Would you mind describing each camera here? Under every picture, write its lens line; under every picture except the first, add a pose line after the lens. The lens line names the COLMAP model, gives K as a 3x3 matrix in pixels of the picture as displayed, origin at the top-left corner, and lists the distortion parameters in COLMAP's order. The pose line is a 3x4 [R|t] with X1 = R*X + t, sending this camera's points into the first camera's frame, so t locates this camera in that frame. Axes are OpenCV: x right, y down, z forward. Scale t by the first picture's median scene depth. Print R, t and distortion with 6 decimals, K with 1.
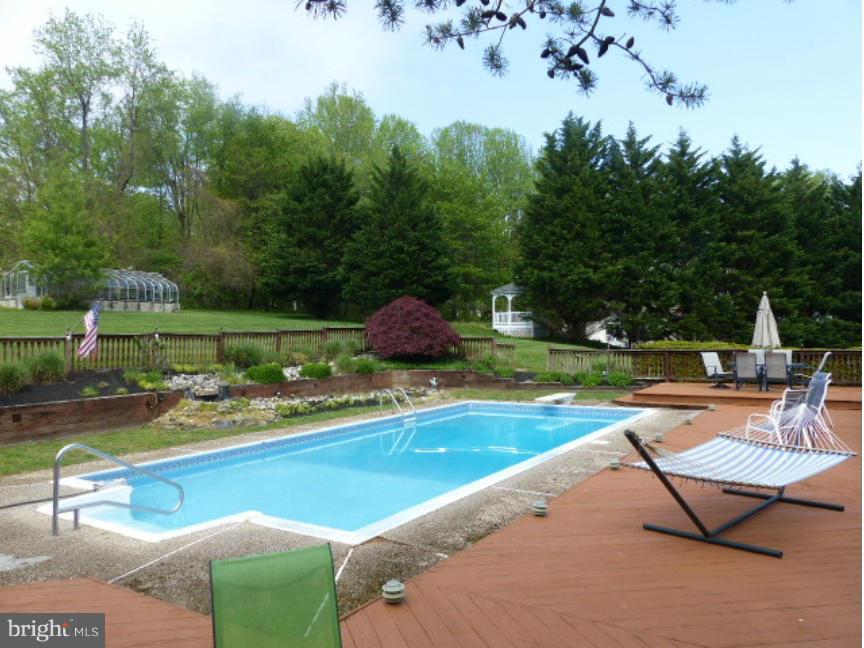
lens RADIAL K [[655.6, 0, 428.8], [0, 655.6, 322.2], [0, 0, 1]] dist [-0.022033, 0.021819]
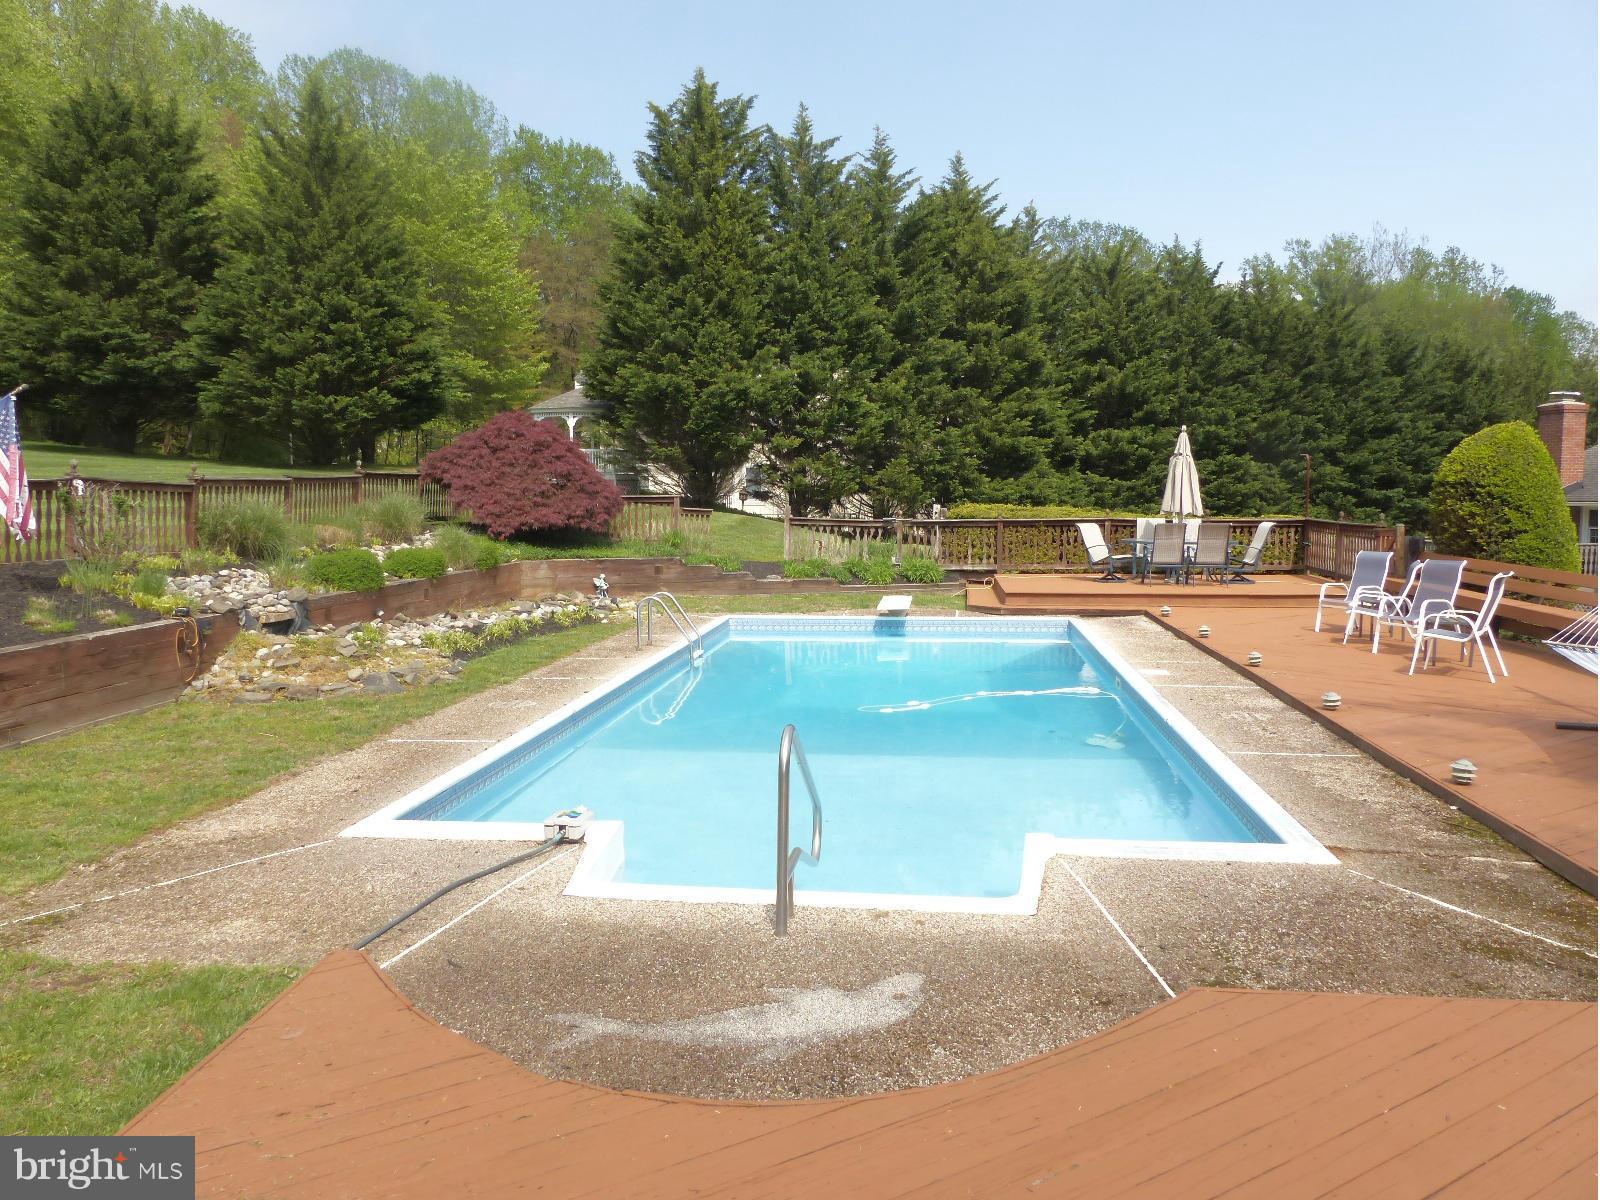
lens RADIAL K [[1214.0, 0, 800.5], [0, 1214.0, 599.5], [0, 0, 1]] dist [-0.022033, 0.021819]
pose [[0.901648, -0.028603, 0.431523, -0.146295], [-0.016760, 0.994750, 0.100955, 0.003721], [-0.432145, -0.098259, 0.896435, 0.047439]]
